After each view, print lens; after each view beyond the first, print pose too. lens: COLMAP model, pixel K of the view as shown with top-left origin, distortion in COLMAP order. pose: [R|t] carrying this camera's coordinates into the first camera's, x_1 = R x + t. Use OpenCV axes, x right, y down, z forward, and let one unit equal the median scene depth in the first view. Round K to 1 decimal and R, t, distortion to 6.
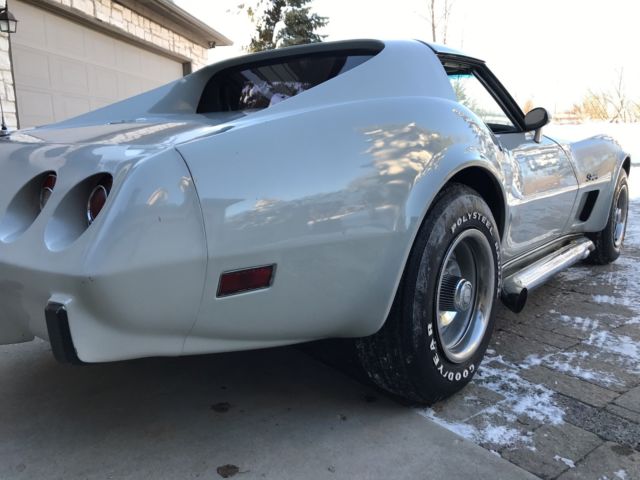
lens RADIAL K [[525.3, 0, 312.5], [0, 525.3, 237.1], [0, 0, 1]] dist [0.026345, -0.024379]
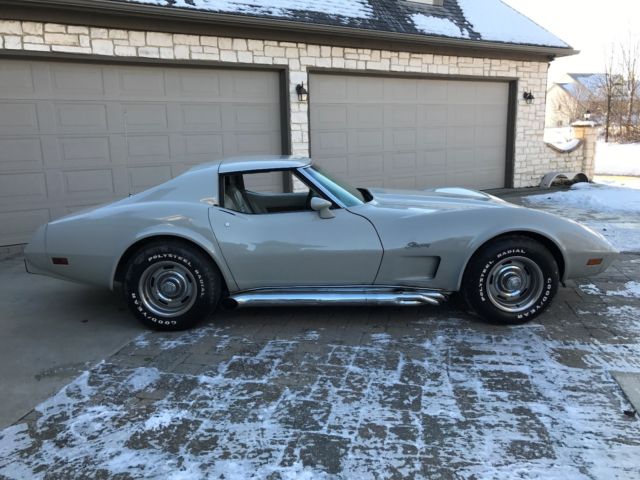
lens RADIAL K [[525.3, 0, 317.4], [0, 525.3, 245.1], [0, 0, 1]] dist [0.026345, -0.024379]
pose [[0.641929, 0.152203, -0.751506, 2.158972], [-0.116820, 0.988072, 0.100329, -0.347341], [0.757813, 0.023387, 0.652053, -0.011524]]
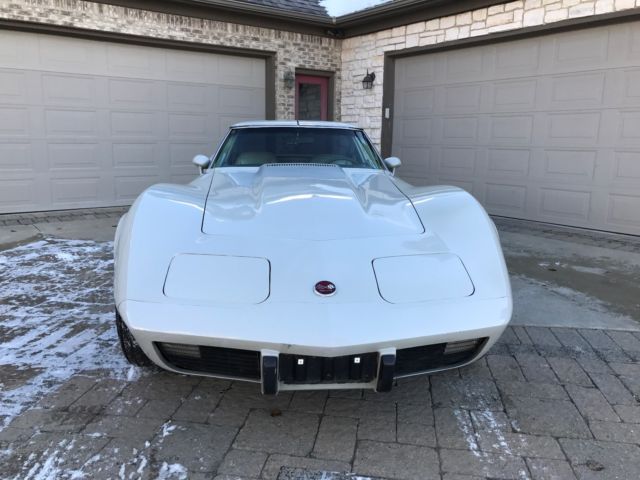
lens RADIAL K [[525.3, 0, 317.0], [0, 525.3, 238.2], [0, 0, 1]] dist [0.026345, -0.024379]
pose [[-0.728650, 0.125303, -0.673327, 1.701918], [-0.127124, 0.941294, 0.312739, -0.733049], [0.672985, 0.313473, -0.669945, 3.172369]]
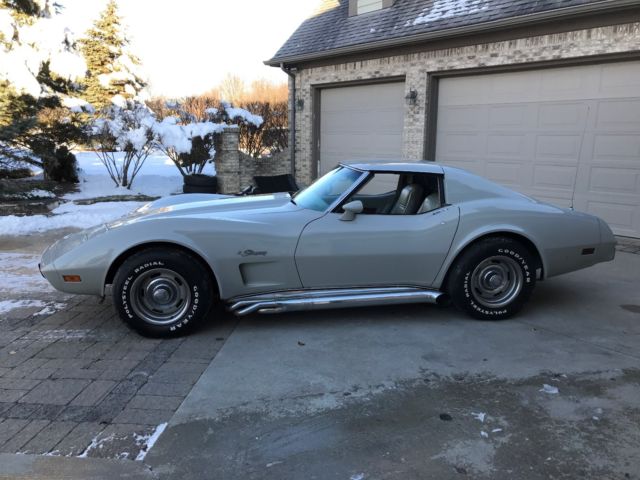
lens RADIAL K [[525.3, 0, 317.3], [0, 525.3, 237.9], [0, 0, 1]] dist [0.026345, -0.024379]
pose [[-0.722634, -0.131827, 0.678544, -1.385490], [0.121598, 0.942093, 0.312529, -0.951687], [-0.680451, 0.308354, -0.664759, 3.394327]]
